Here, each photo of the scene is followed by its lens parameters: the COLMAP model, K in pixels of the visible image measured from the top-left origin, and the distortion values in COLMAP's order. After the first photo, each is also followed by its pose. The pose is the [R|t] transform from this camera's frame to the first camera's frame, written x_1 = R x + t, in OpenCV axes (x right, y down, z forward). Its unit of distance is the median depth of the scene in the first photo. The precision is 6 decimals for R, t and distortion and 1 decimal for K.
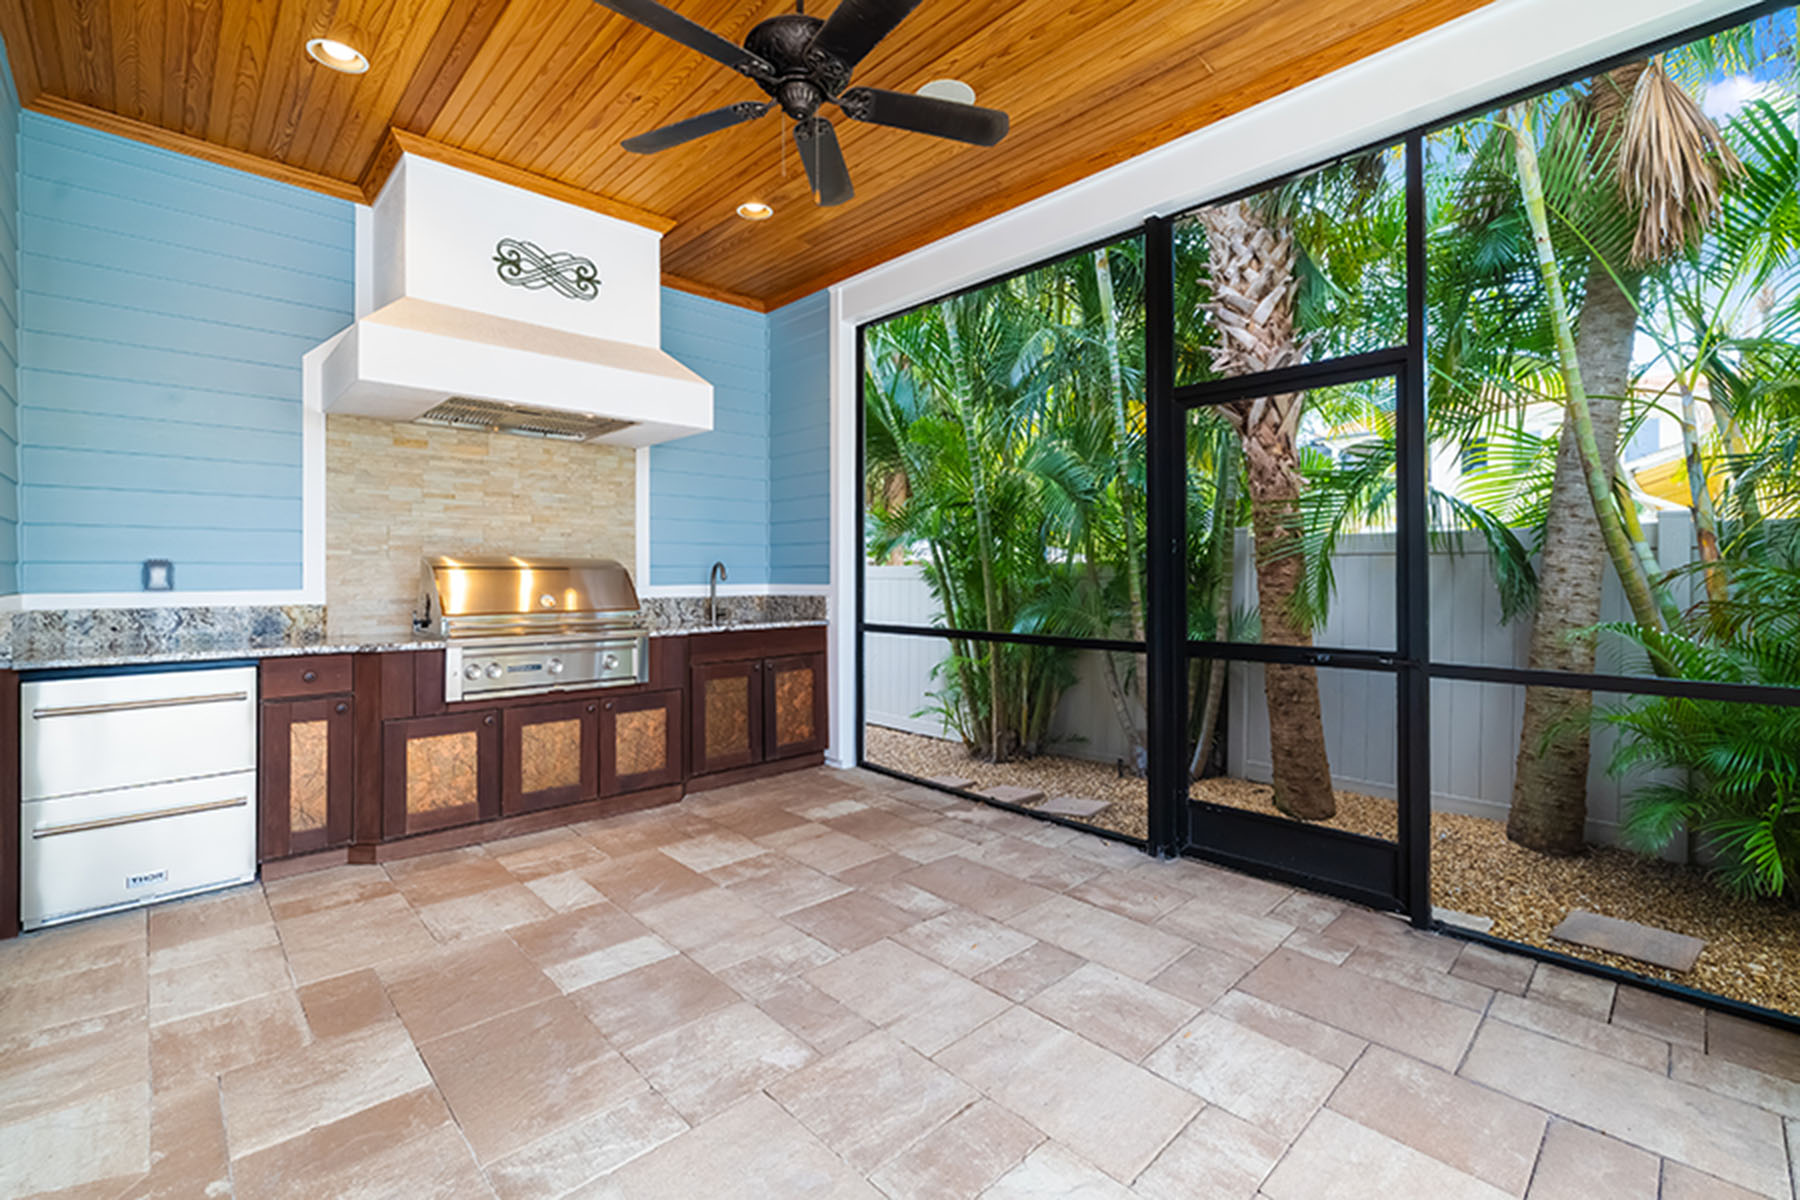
lens RADIAL K [[770.3, 0, 902.1], [0, 770.3, 585.0], [0, 0, 1]] dist [-0.003332, 0.000739]
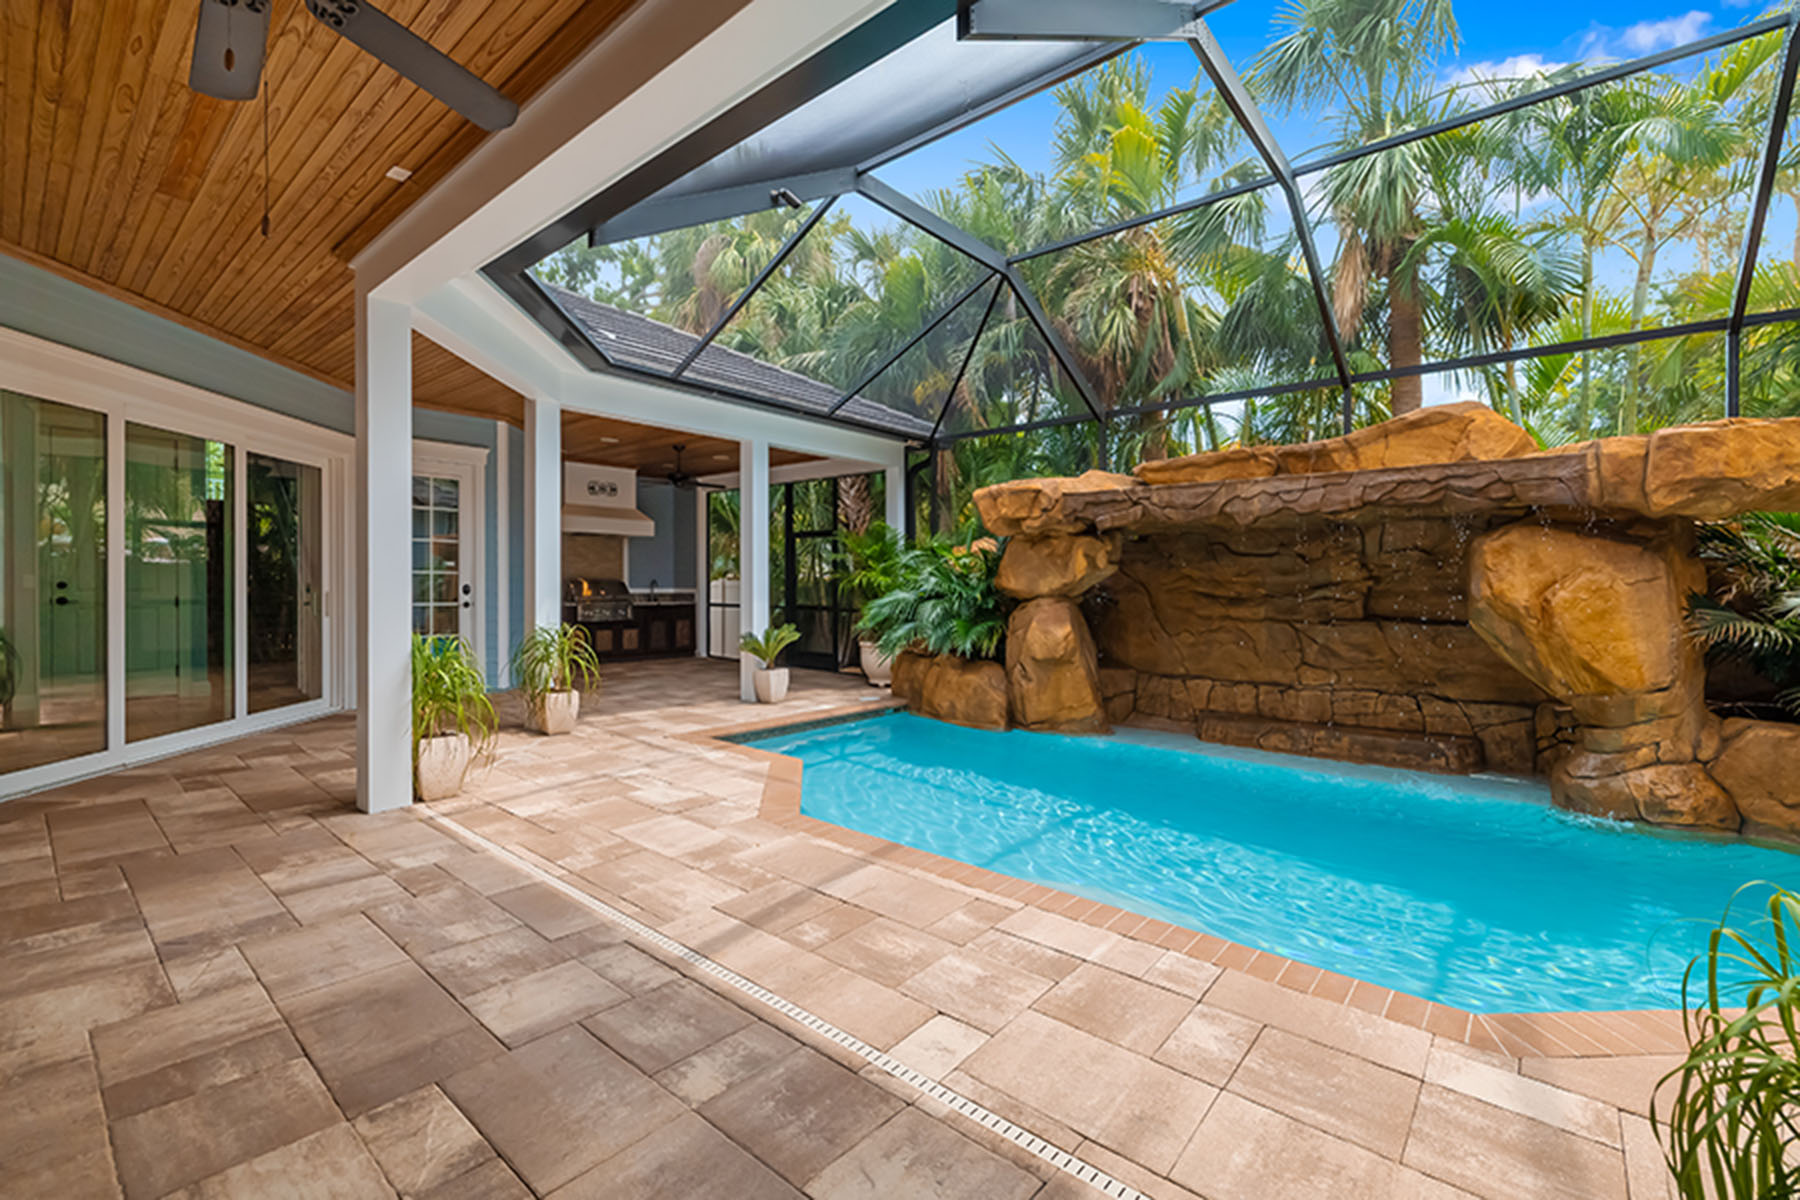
lens RADIAL K [[770.3, 0, 884.4], [0, 770.3, 595.1], [0, 0, 1]] dist [-0.003332, 0.000739]
pose [[0.995924, 0.004113, 0.090104, 0.331454], [-0.004750, 0.999965, 0.006859, 0.001122], [-0.090072, -0.007259, 0.995909, -1.820824]]
